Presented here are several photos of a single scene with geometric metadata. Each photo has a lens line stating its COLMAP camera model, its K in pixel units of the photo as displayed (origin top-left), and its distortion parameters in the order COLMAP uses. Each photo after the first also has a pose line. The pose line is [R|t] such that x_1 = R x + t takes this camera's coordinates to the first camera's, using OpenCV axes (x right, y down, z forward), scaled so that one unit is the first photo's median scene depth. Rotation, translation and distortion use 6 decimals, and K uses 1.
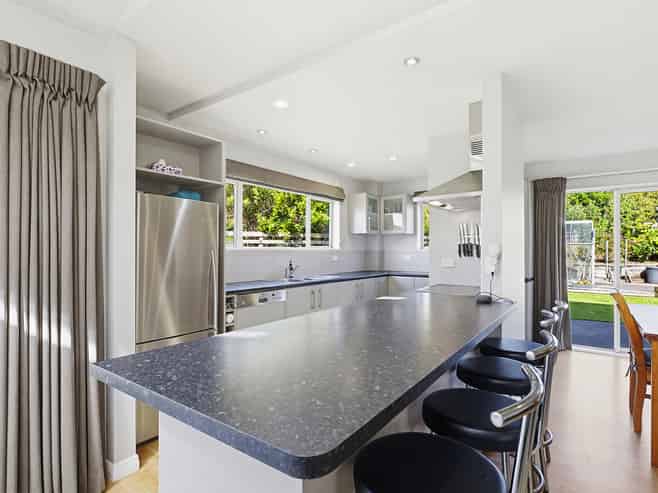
lens RADIAL K [[360.9, 0, 324.4], [0, 360.9, 249.2], [0, 0, 1]] dist [-0.005853, -0.002101]
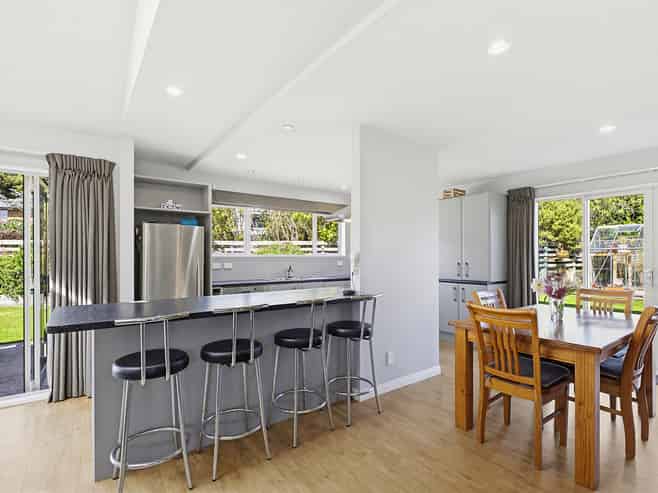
lens RADIAL K [[338.6, 0, 331.6], [0, 338.6, 246.7], [0, 0, 1]] dist [0.000260, -0.000645]
pose [[0.948931, -0.009852, -0.315329, 0.408543], [0.002512, 0.999717, -0.023673, -0.003525], [0.315473, 0.021672, 0.948687, -0.110696]]
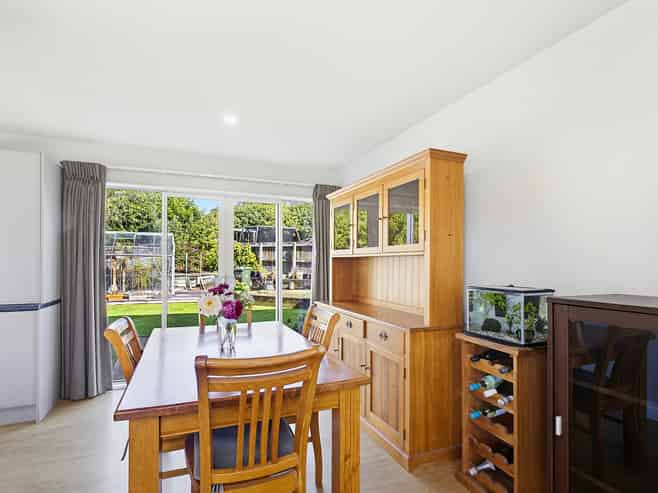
lens RADIAL K [[342.5, 0, 329.0], [0, 342.5, 246.5], [0, 0, 1]] dist [-0.000985, -0.000126]
pose [[0.514576, 0.038062, 0.856600, 0.288772], [-0.001829, 0.999061, -0.043293, 0.002315], [-0.857443, 0.020710, 0.514162, 0.214853]]
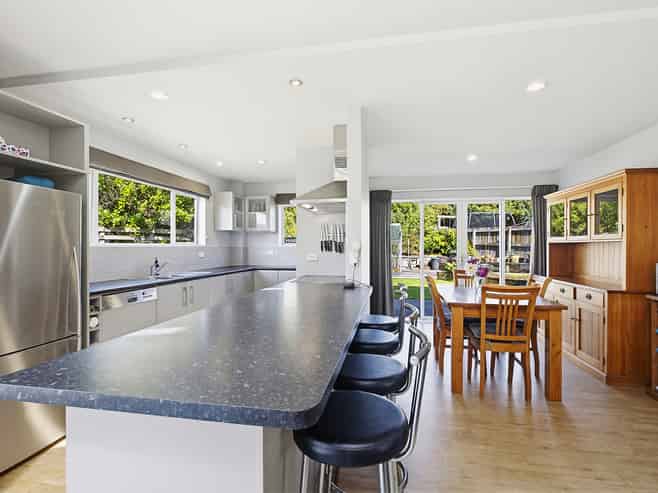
lens RADIAL K [[338.6, 0, 331.6], [0, 338.6, 246.7], [0, 0, 1]] dist [0.000260, -0.000645]
pose [[0.898369, -0.002705, 0.439234, -0.065428], [0.001199, 0.999992, 0.003705, 0.000639], [-0.439241, -0.002801, 0.898365, -0.012957]]
